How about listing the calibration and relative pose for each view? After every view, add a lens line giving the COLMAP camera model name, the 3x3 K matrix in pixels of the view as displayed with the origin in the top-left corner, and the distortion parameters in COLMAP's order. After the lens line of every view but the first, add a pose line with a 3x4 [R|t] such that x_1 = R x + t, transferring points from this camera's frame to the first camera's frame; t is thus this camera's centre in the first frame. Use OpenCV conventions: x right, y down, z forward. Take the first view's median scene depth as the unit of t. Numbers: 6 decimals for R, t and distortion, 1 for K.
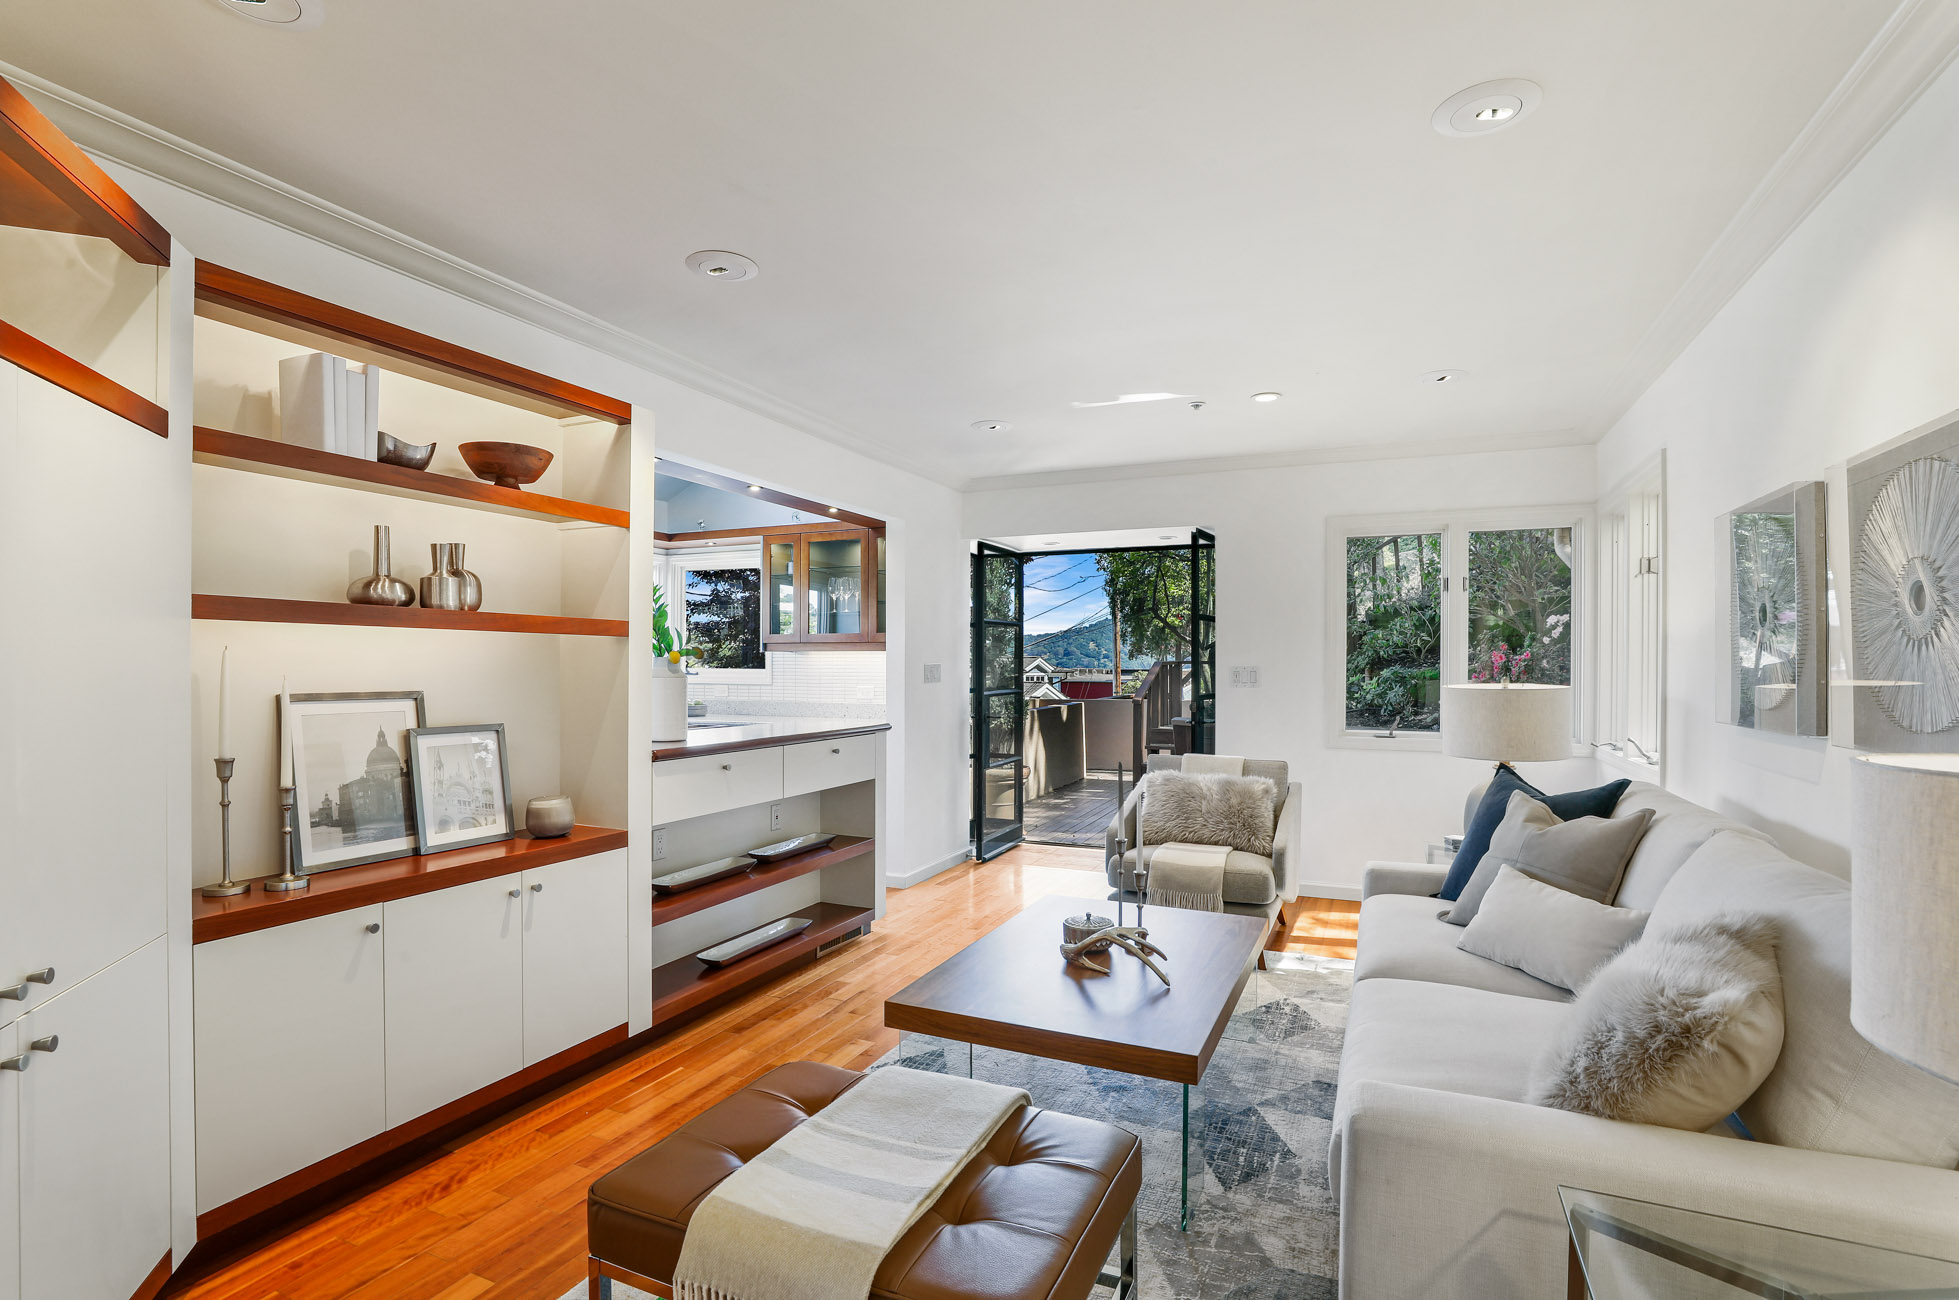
lens RADIAL K [[915.1, 0, 978.5], [0, 915.1, 668.2], [0, 0, 1]] dist [-0.001516, -0.000051]
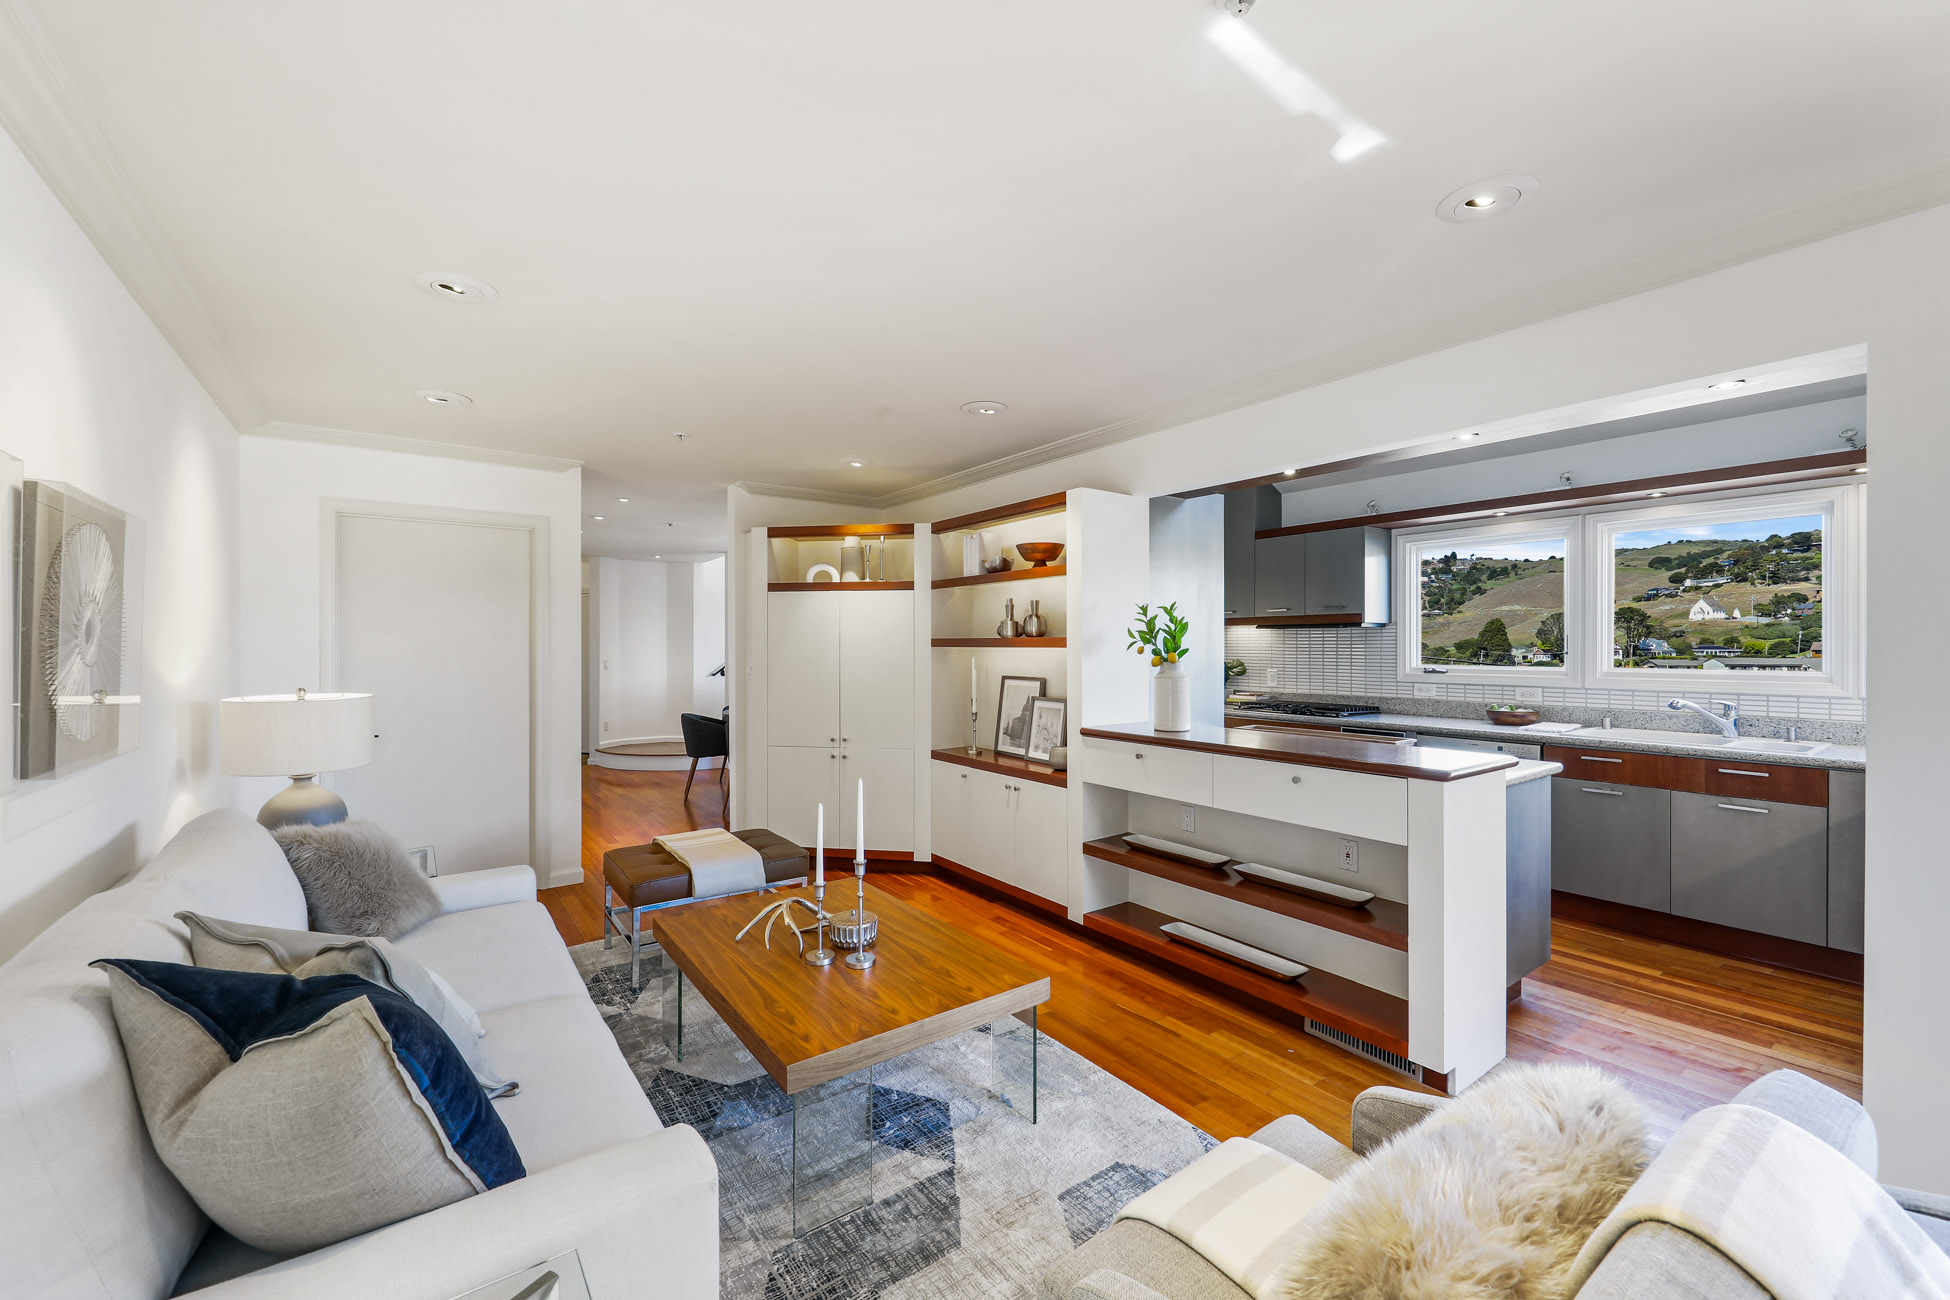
lens RADIAL K [[799.0, 0, 970.8], [0, 799.0, 639.4], [0, 0, 1]] dist [0.000825, 0.000010]
pose [[-0.494067, -0.008441, -0.869383, 0.917325], [-0.004818, 0.999964, -0.006971, -0.041878], [0.869411, 0.000744, -0.494090, 1.678569]]
